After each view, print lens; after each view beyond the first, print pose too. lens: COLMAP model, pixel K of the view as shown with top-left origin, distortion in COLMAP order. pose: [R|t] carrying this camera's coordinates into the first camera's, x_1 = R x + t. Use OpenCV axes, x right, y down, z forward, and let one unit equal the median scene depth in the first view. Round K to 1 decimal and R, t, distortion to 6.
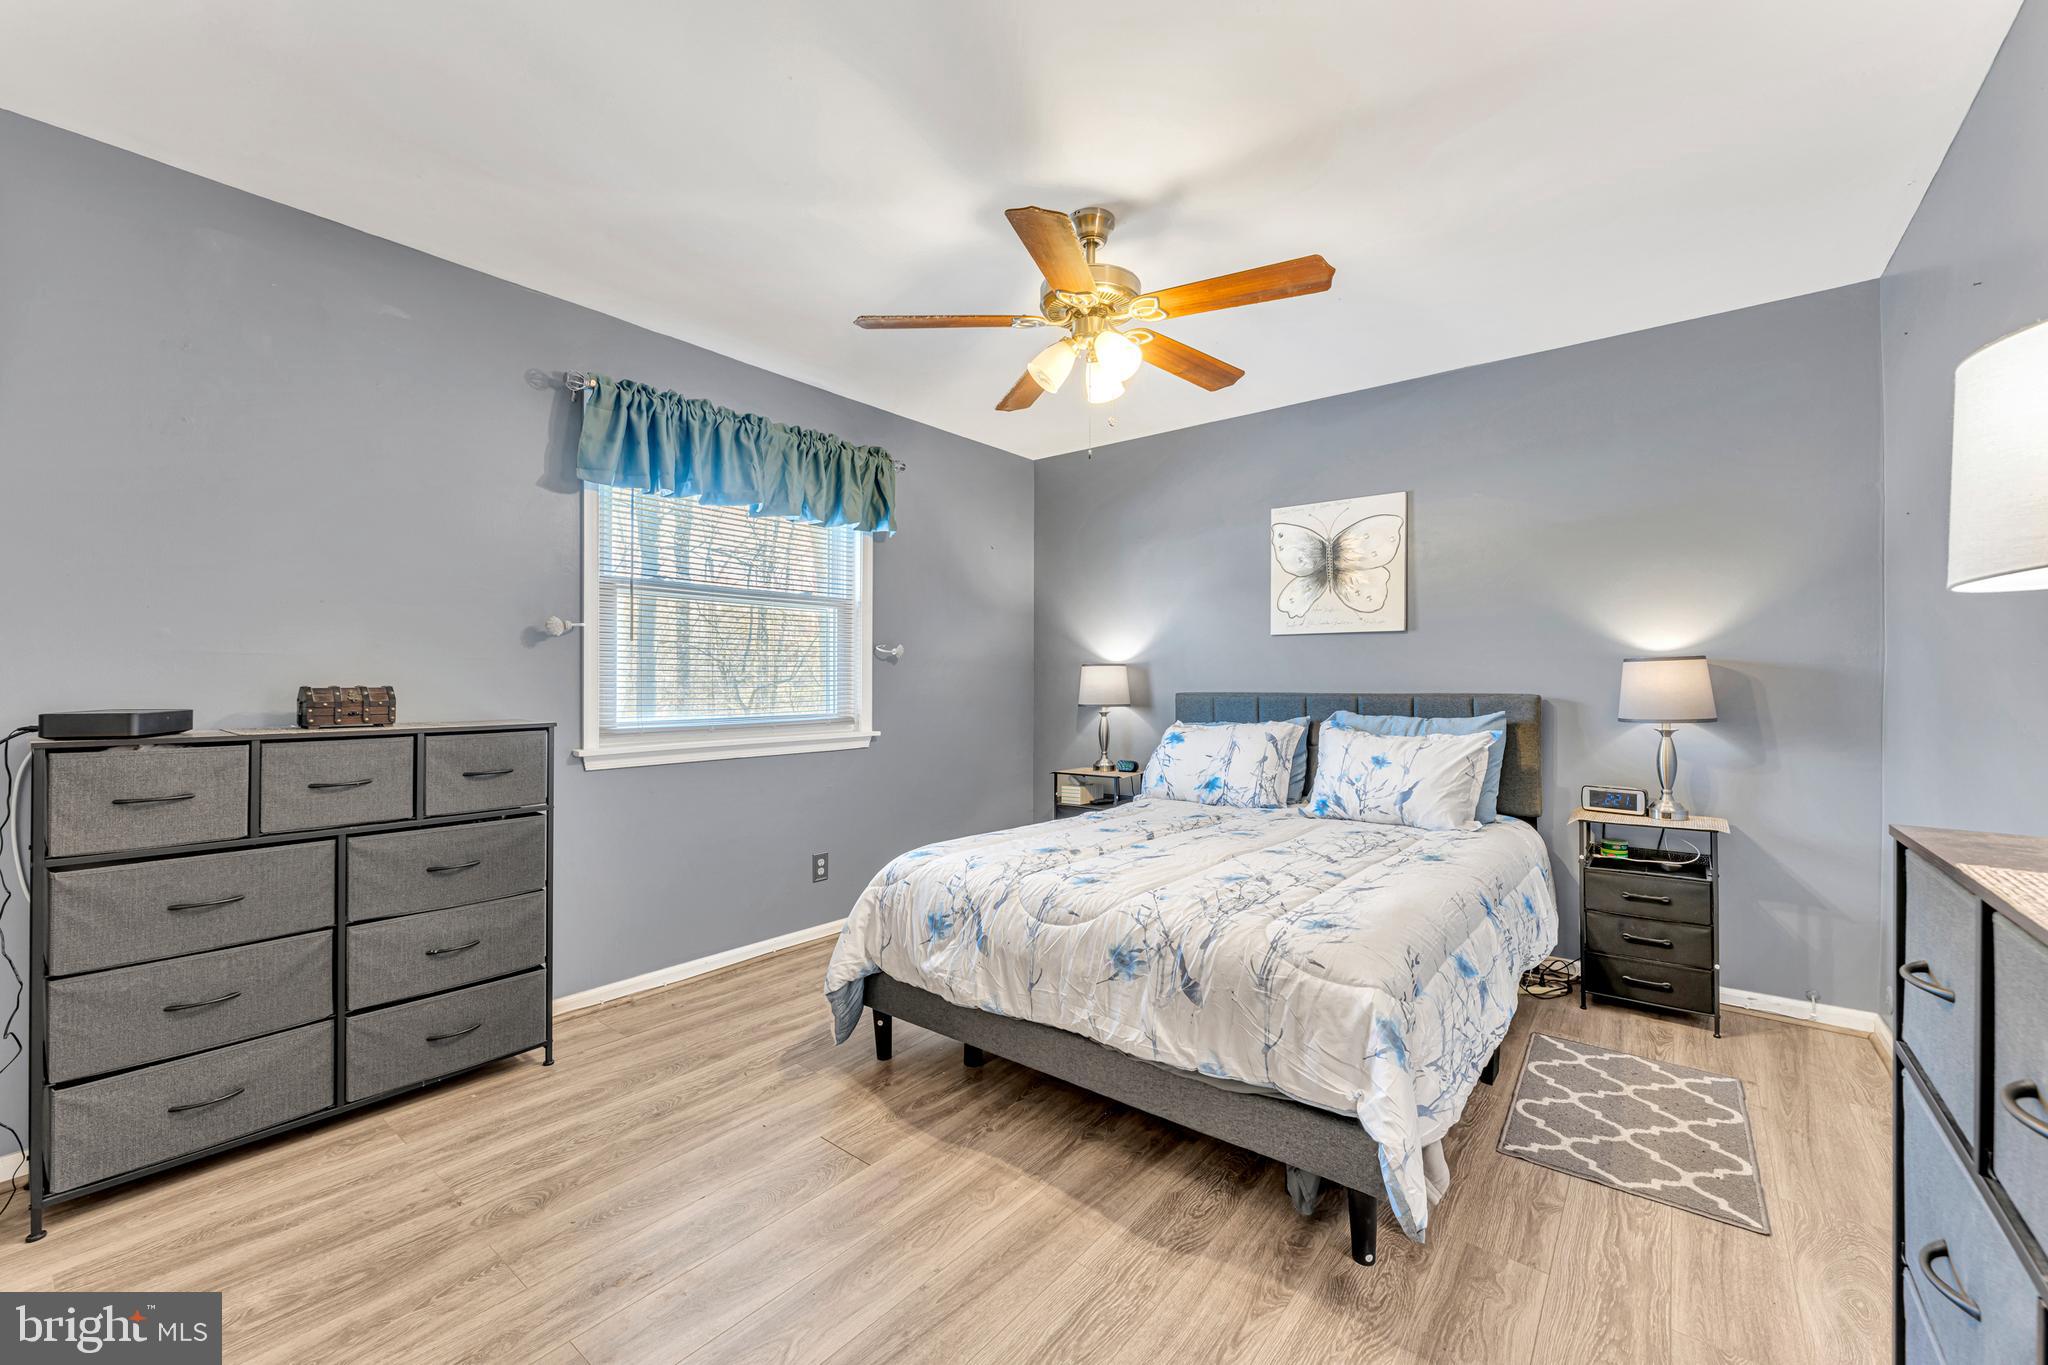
lens RADIAL K [[817.9, 0, 1024.0], [0, 817.9, 682.5], [0, 0, 1]] dist [0.001828, 0.000328]
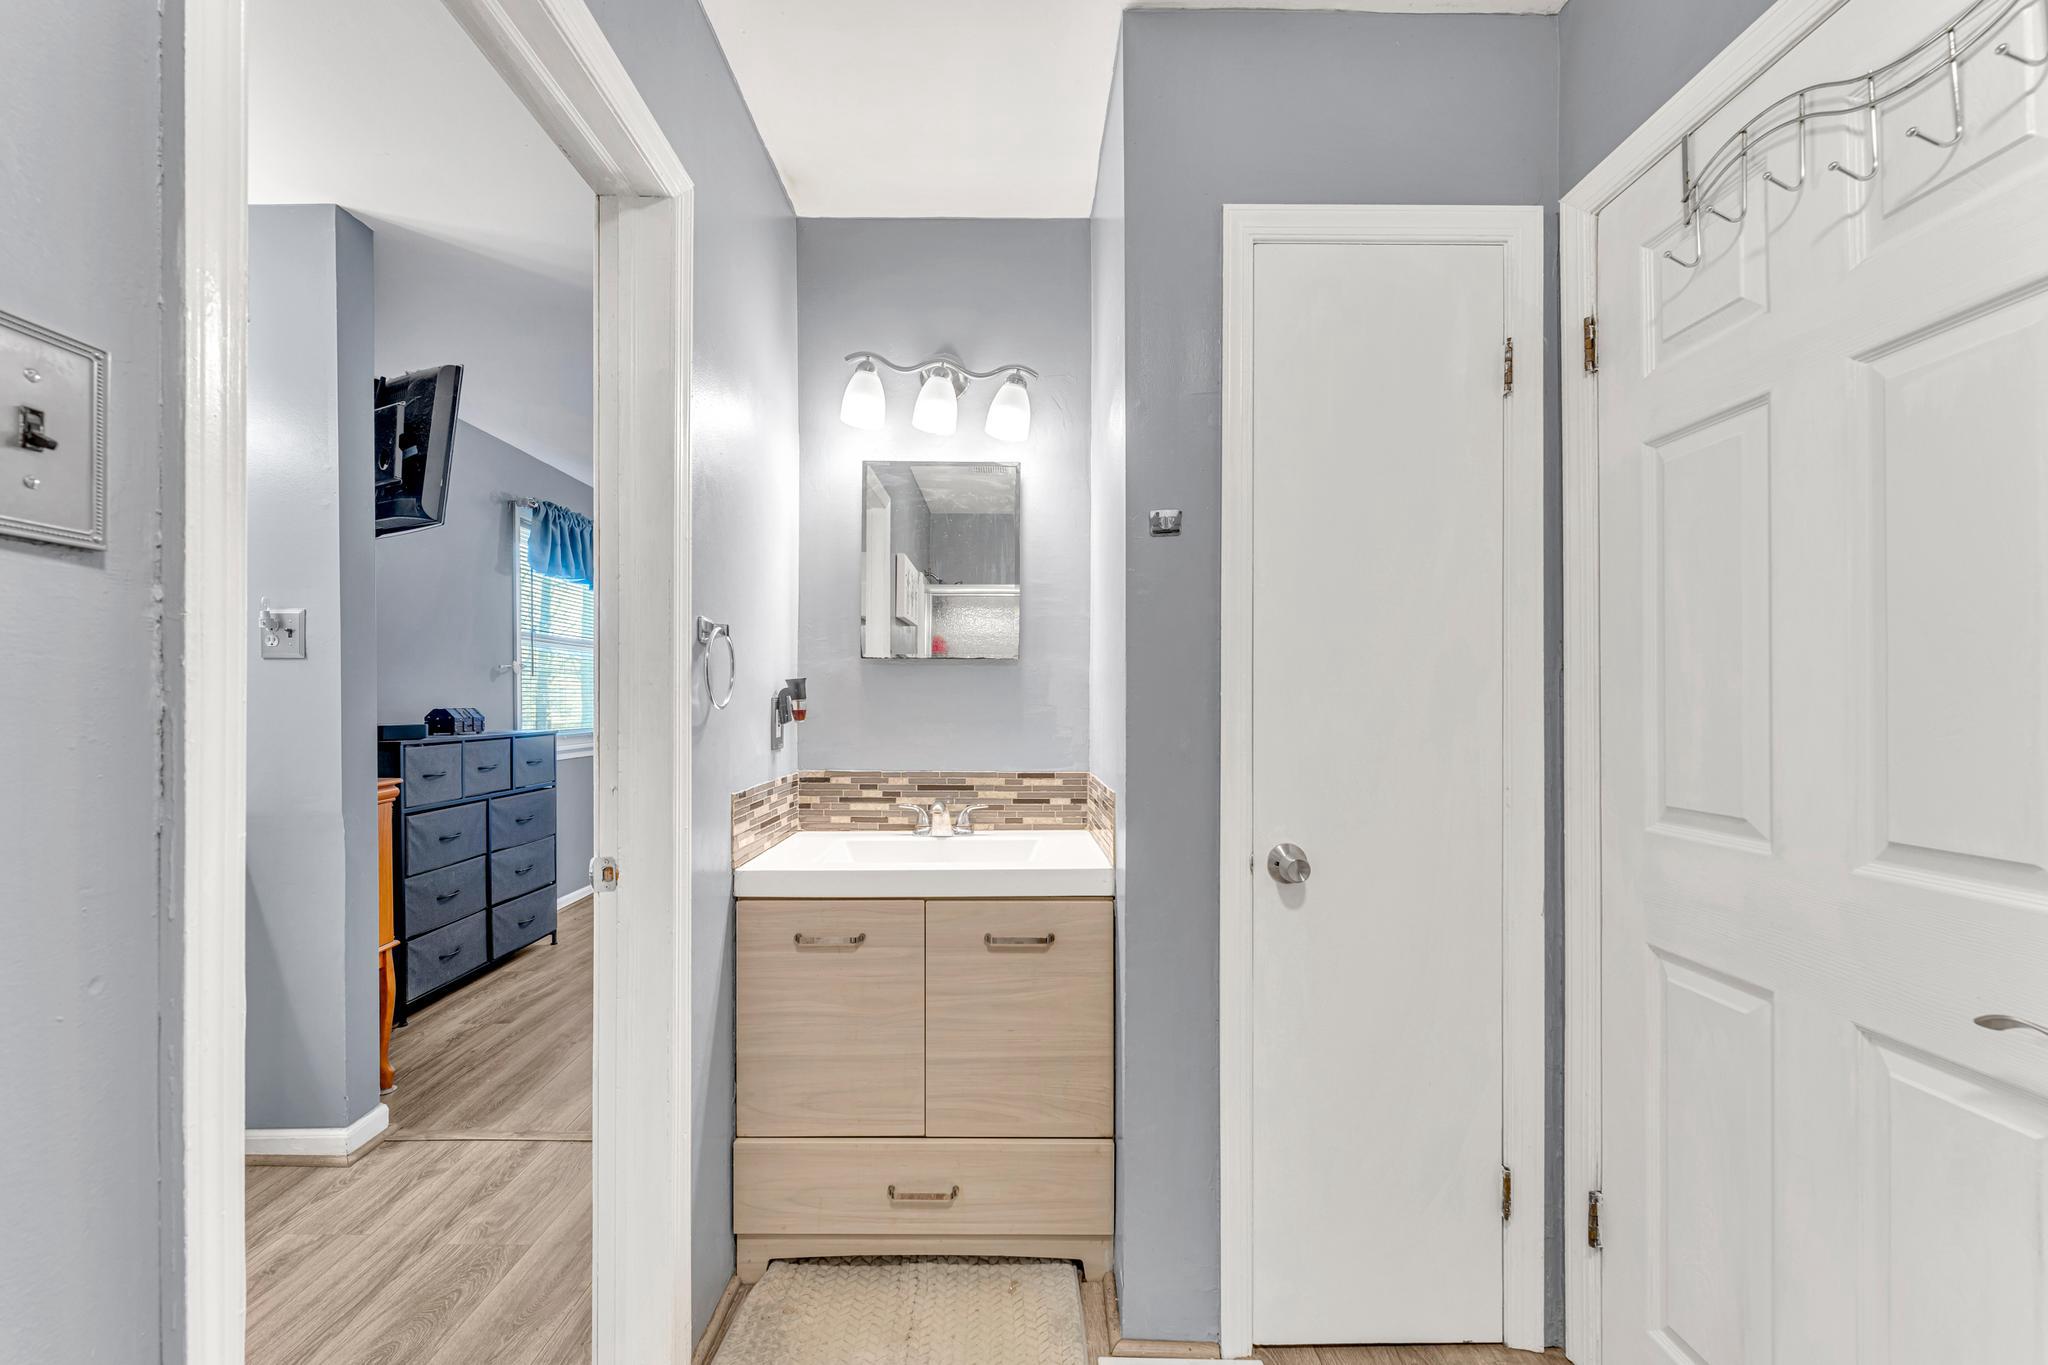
lens RADIAL K [[817.9, 0, 1024.0], [0, 817.9, 682.5], [0, 0, 1]] dist [0.001828, 0.000328]
pose [[0.774785, 0.013229, 0.632087, -1.043223], [-0.000218, 0.999787, -0.020658, -0.013911], [-0.632225, 0.015867, 0.774622, -0.968056]]
